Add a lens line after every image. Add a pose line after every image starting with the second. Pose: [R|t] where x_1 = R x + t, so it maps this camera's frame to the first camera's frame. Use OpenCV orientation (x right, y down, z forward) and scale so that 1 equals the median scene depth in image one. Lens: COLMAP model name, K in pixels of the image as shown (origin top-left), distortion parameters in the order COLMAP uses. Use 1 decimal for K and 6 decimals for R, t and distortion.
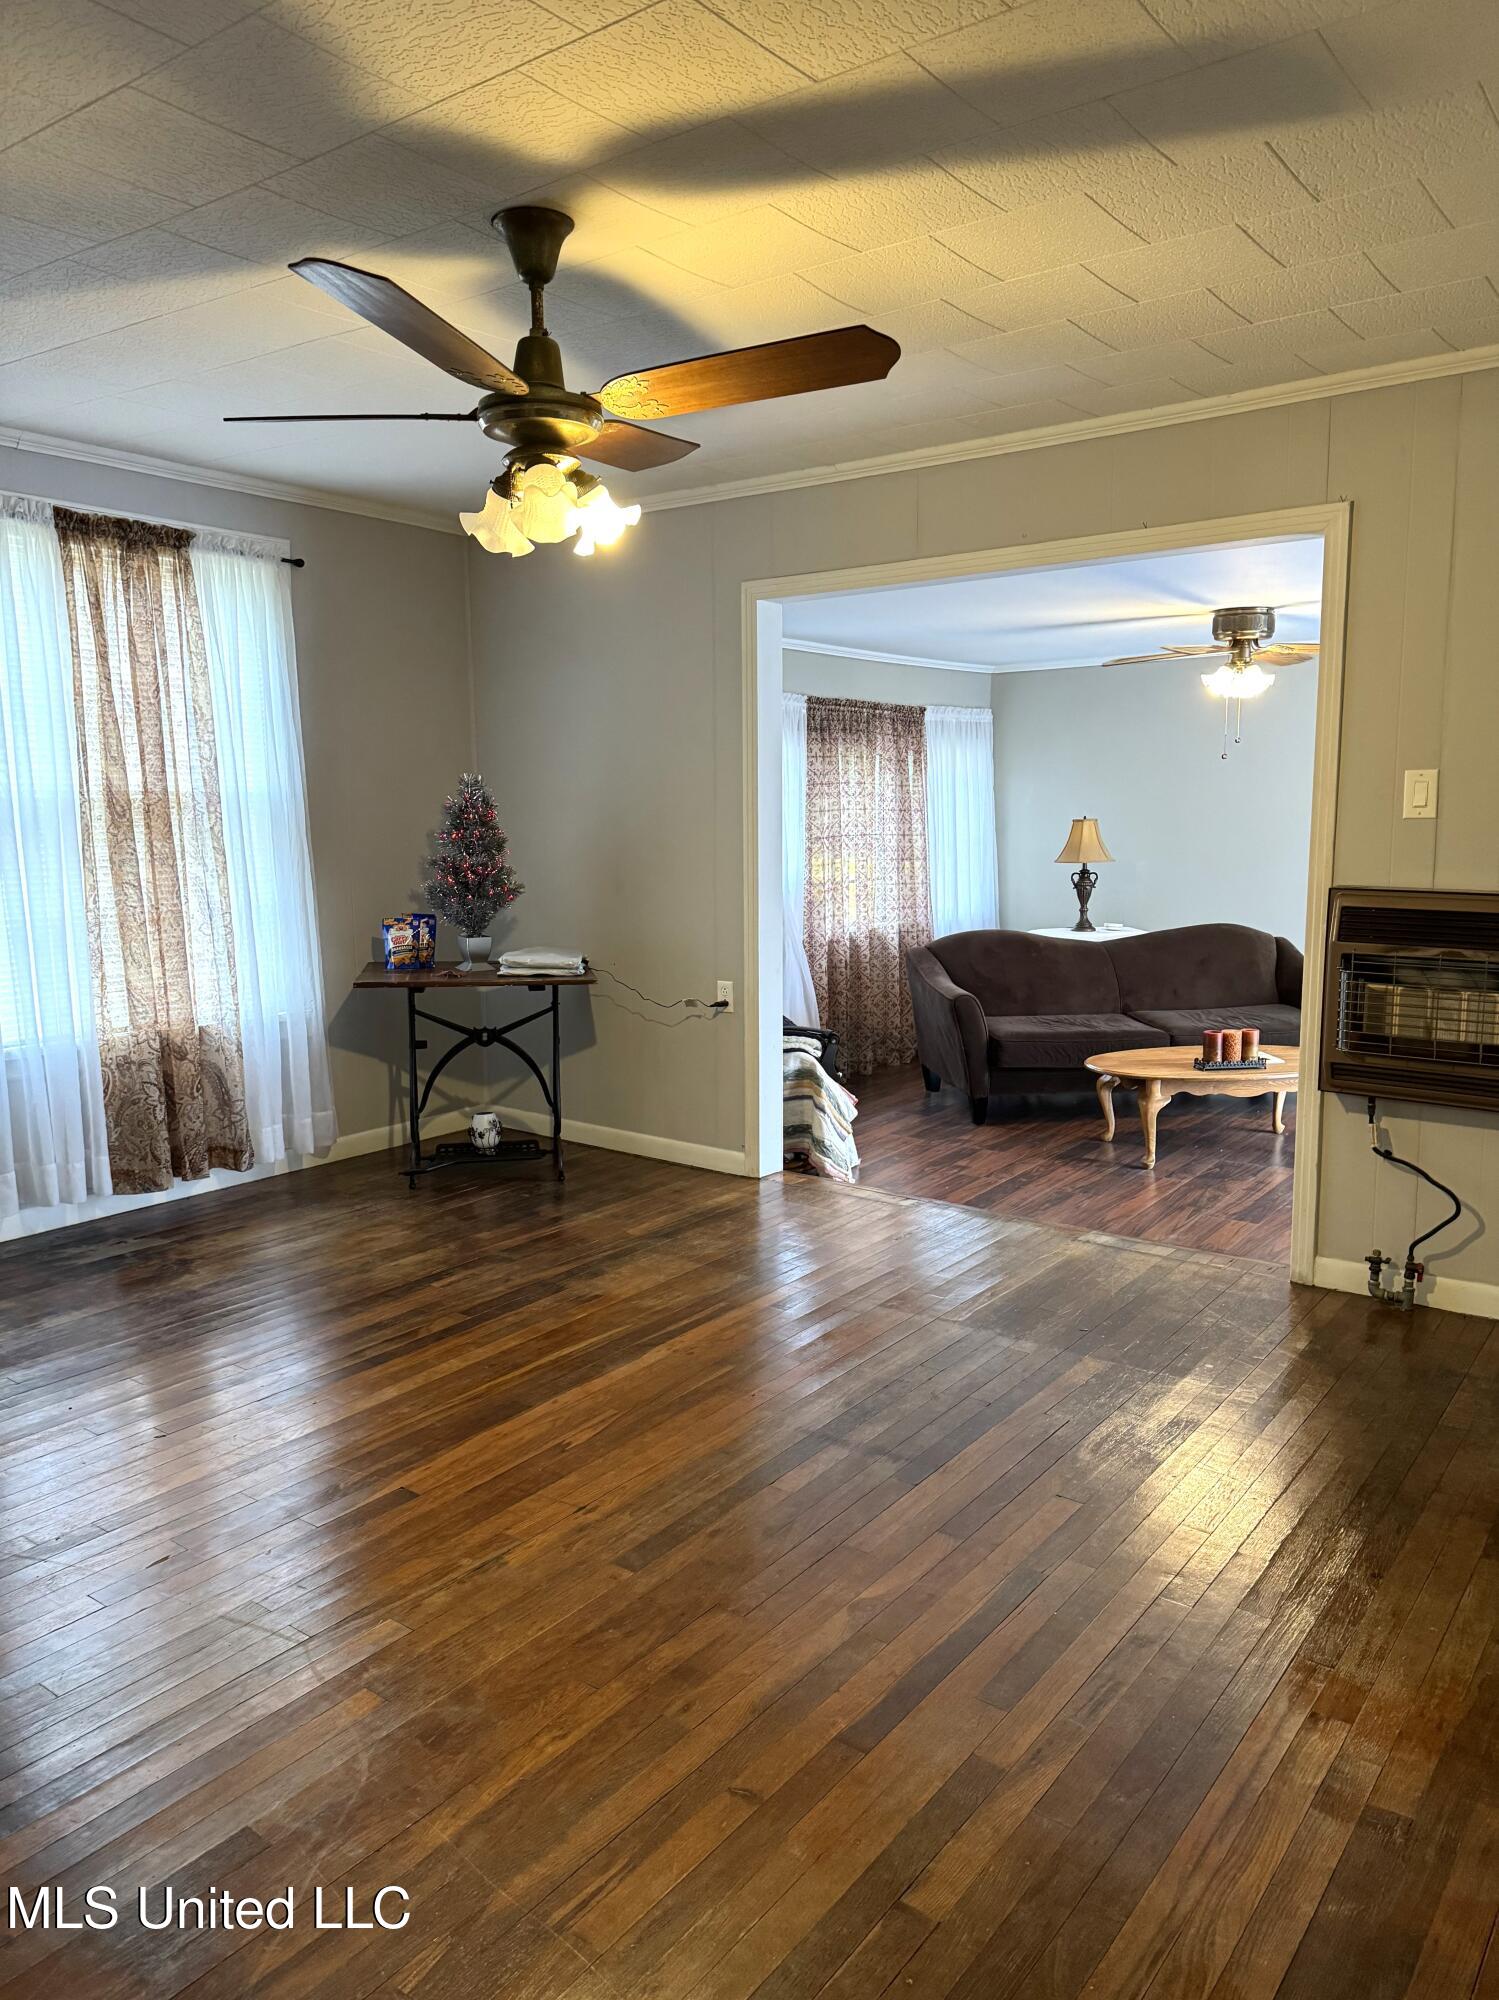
lens RADIAL K [[1405.4, 0, 749.5], [0, 1405.4, 1000.0], [0, 0, 1]] dist [0.203695, -0.409797]
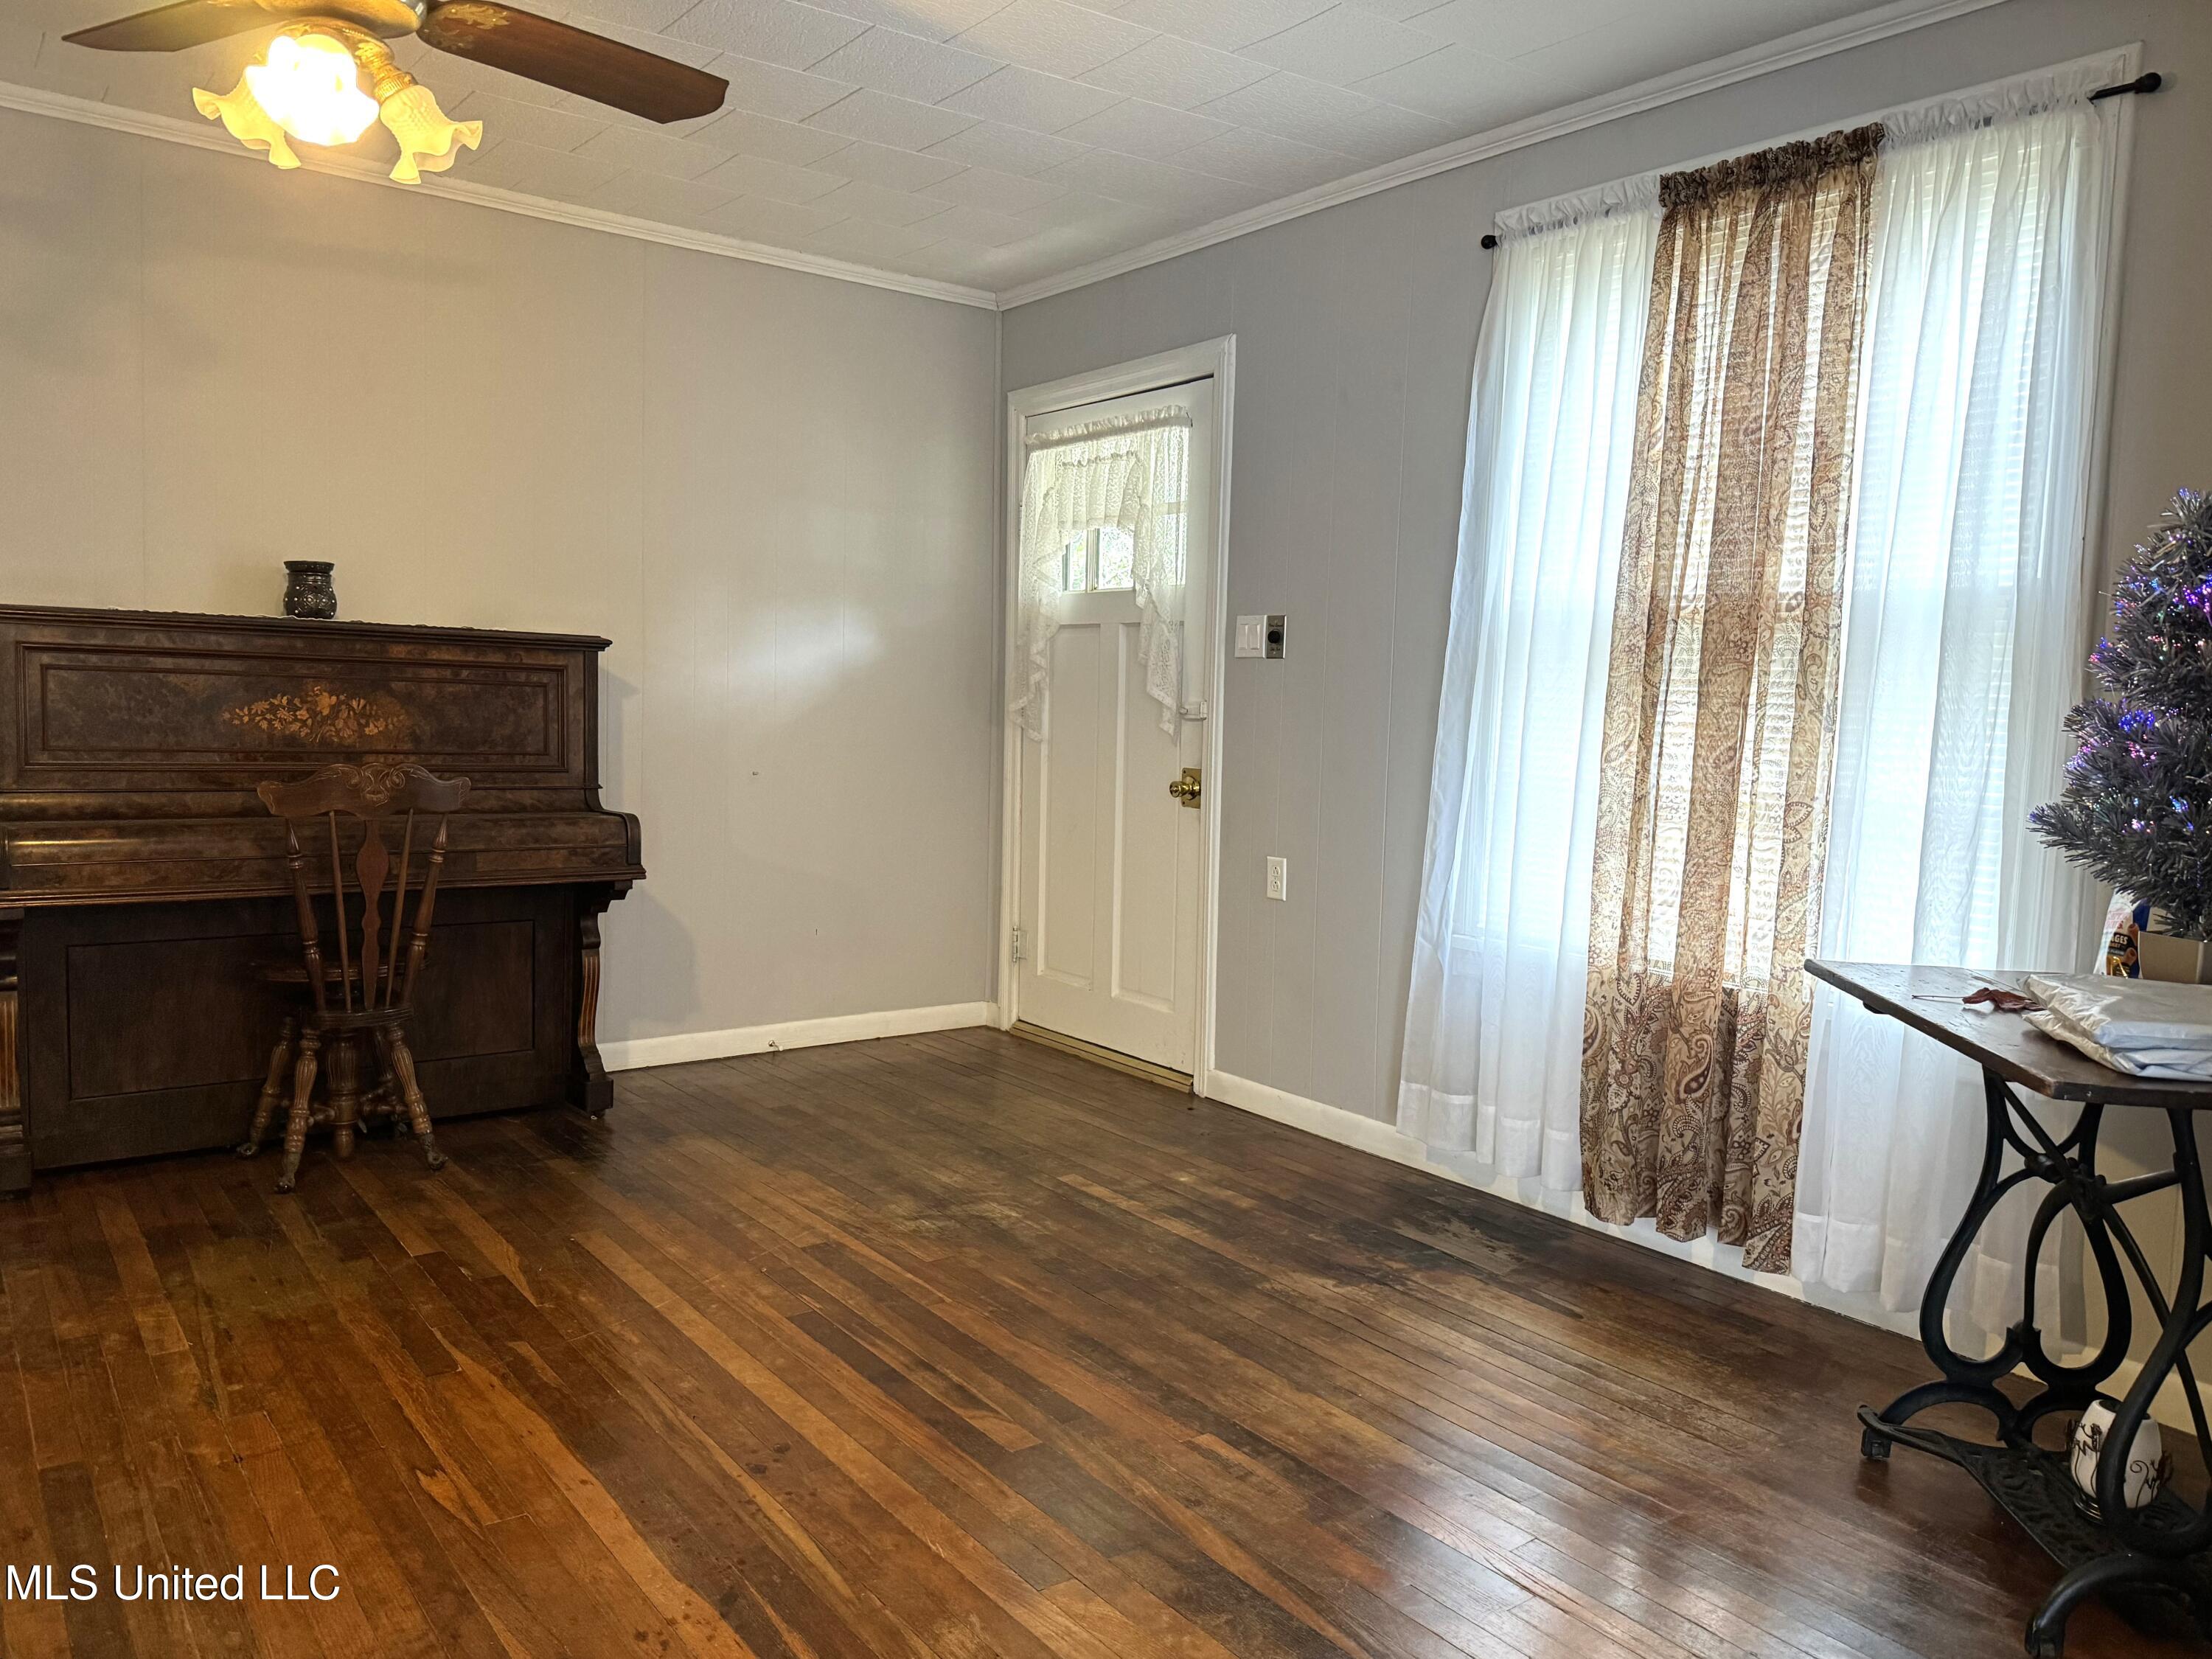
lens RADIAL K [[1589.2, 0, 1074.5], [0, 1589.2, 820.0], [0, 0, 1]] dist [0.045209, -0.045903]
pose [[-0.290223, 0.073318, -0.954146, 0.297669], [-0.156726, 0.979956, 0.122973, -0.083546], [0.944038, 0.185229, -0.272915, 0.871109]]
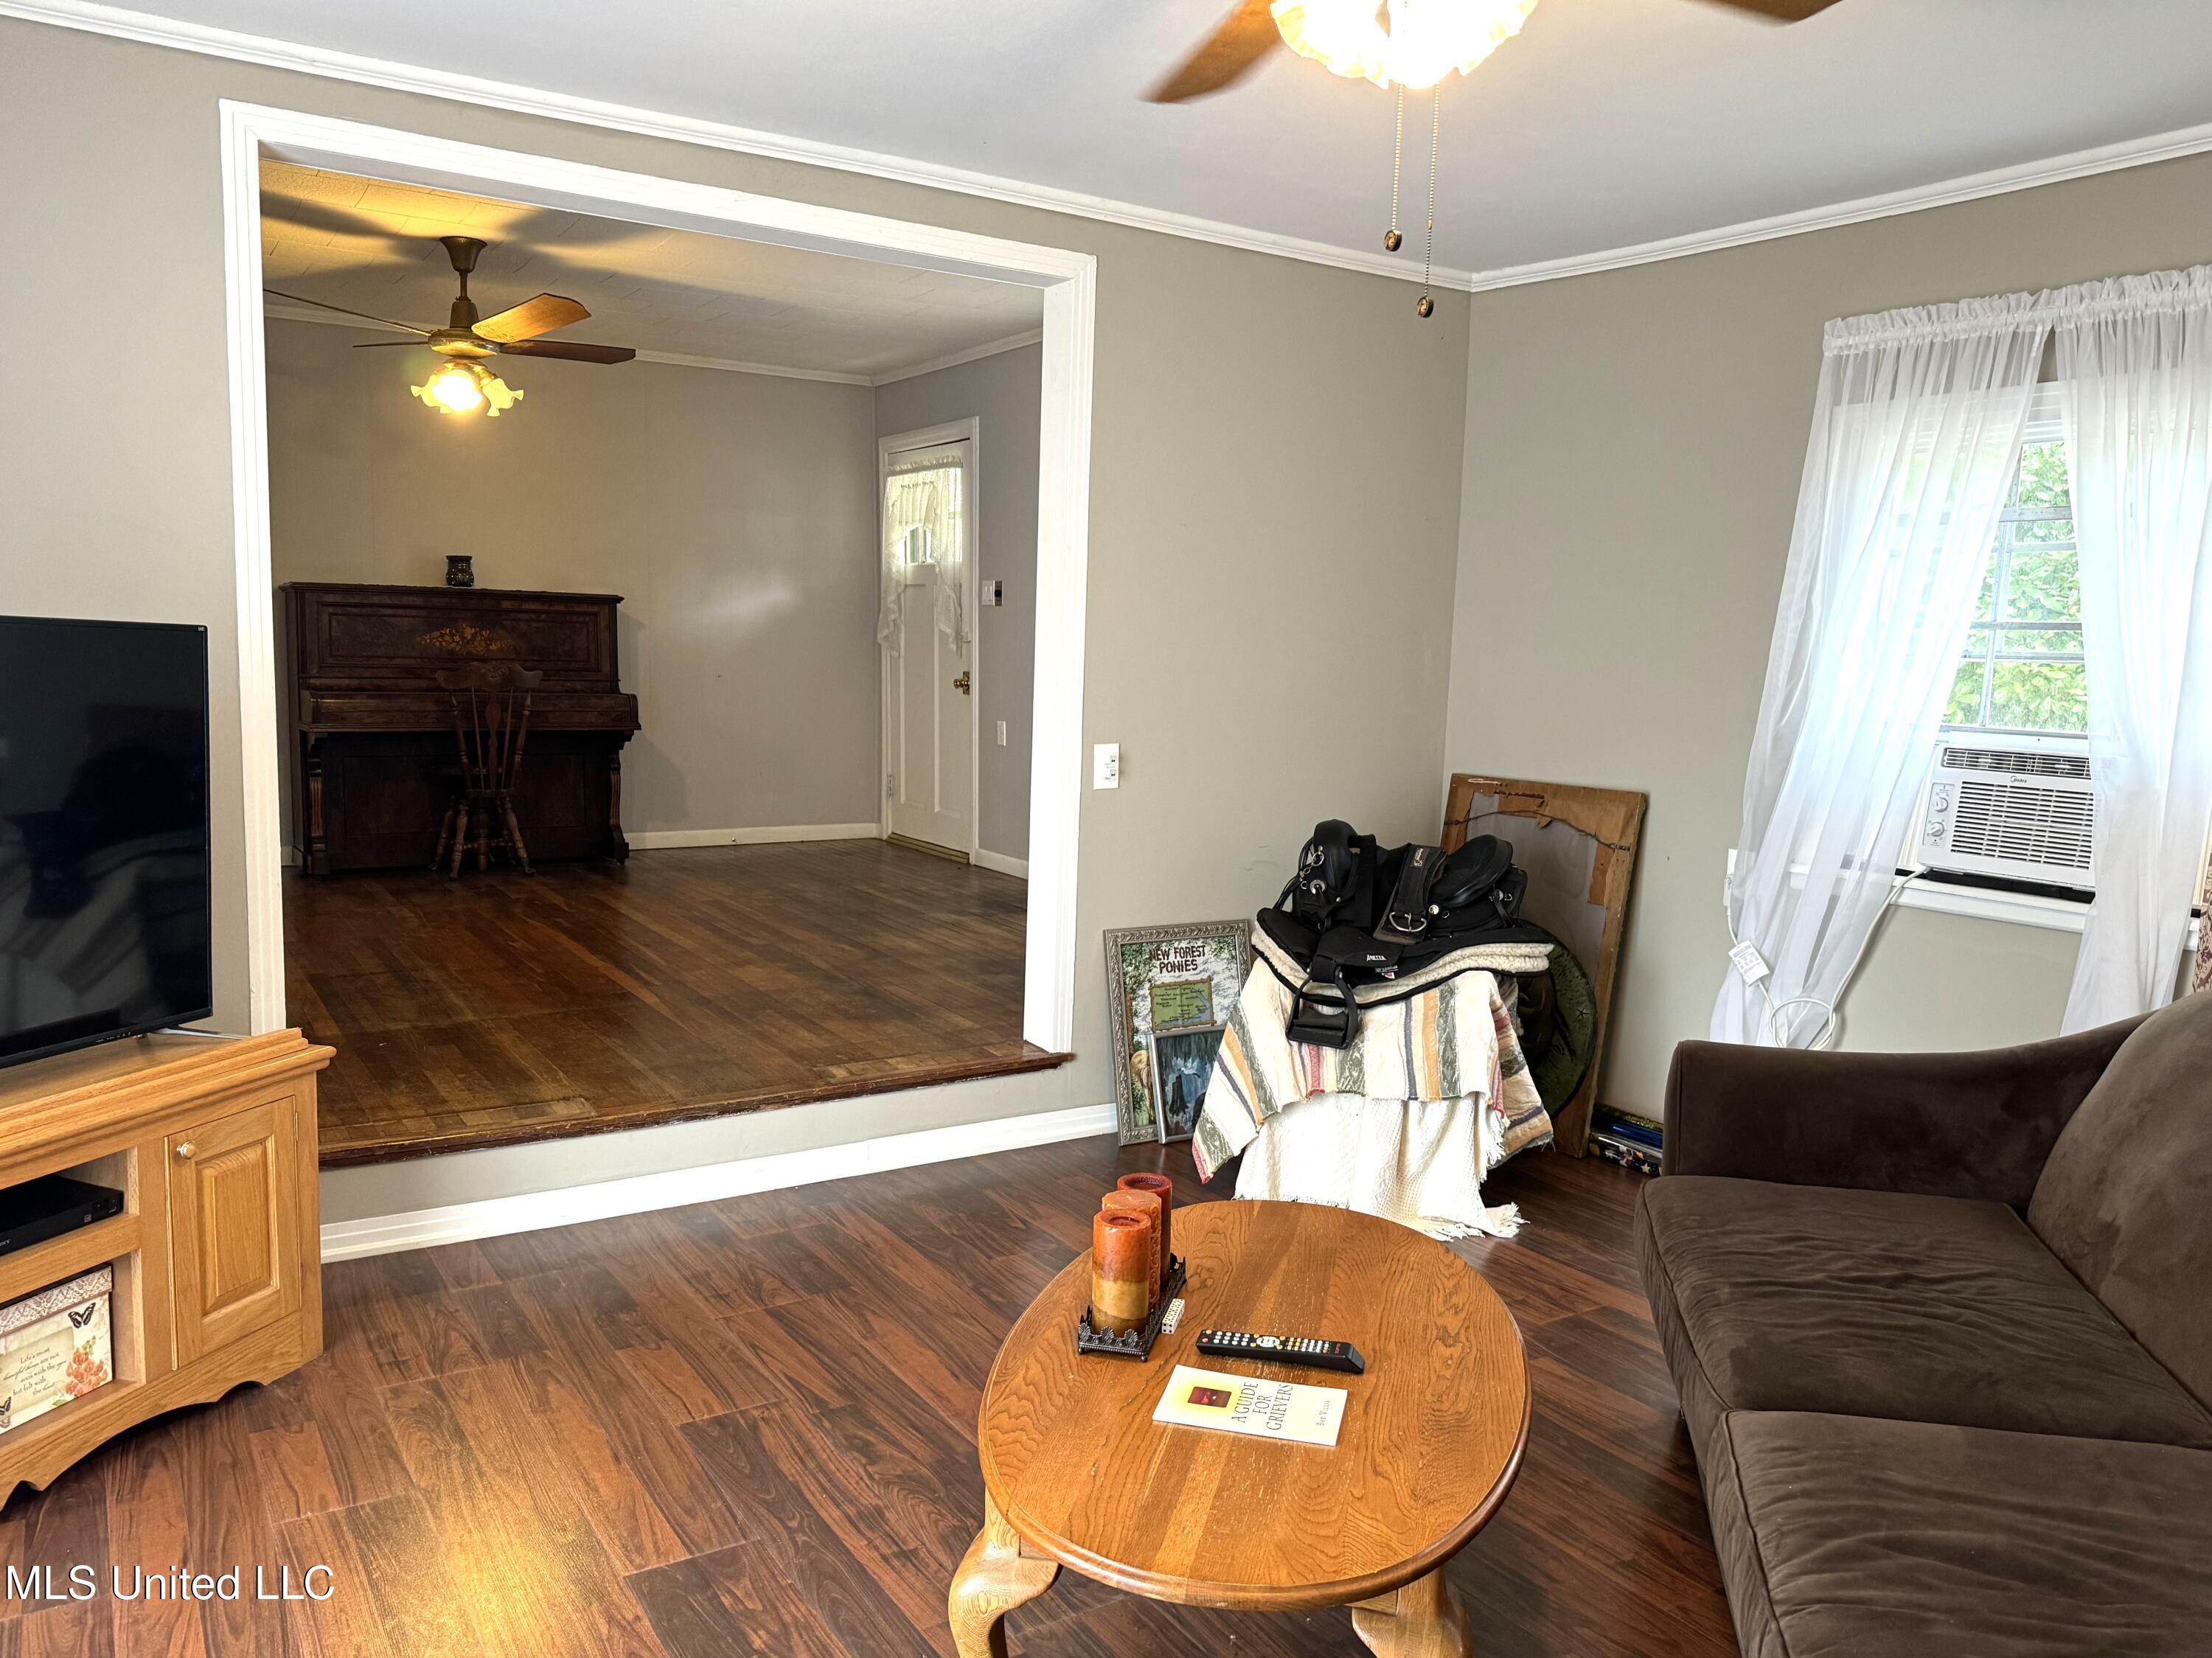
lens RADIAL K [[1633.0, 0, 1056.2], [0, 1633.0, 827.4], [0, 0, 1]] dist [0.157218, -0.220264]
pose [[-0.387161, 0.107383, -0.915737, 0.846759], [-0.143520, 0.974069, 0.174902, -0.154115], [0.910773, 0.199142, -0.361710, 1.367557]]
